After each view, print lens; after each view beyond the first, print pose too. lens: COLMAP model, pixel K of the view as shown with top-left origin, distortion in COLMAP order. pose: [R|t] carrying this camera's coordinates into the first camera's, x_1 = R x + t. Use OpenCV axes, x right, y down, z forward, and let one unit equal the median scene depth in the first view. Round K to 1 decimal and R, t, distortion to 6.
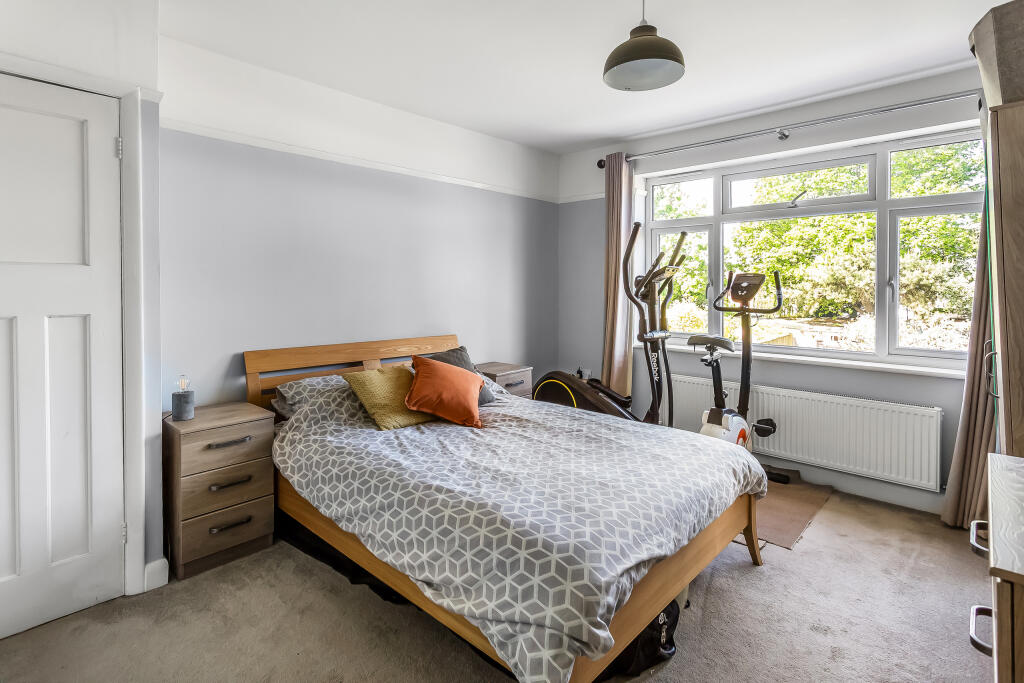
lens RADIAL K [[500.3, 0, 509.7], [0, 500.3, 292.3], [0, 0, 1]] dist [0.001782, 0.000905]
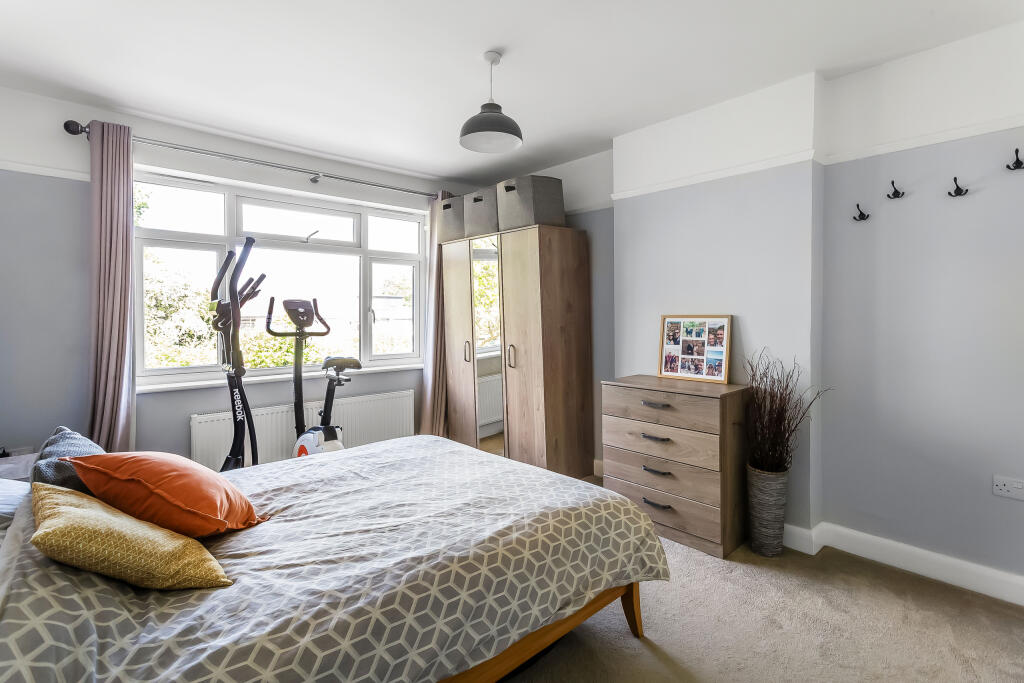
lens RADIAL K [[489.8, 0, 510.2], [0, 489.8, 319.3], [0, 0, 1]] dist [0.000634, 0.000145]
pose [[0.082372, -0.014443, 0.996497, -0.601625], [0.015450, 0.999793, 0.013213, -0.003505], [-0.996482, 0.014307, 0.082578, 0.535699]]
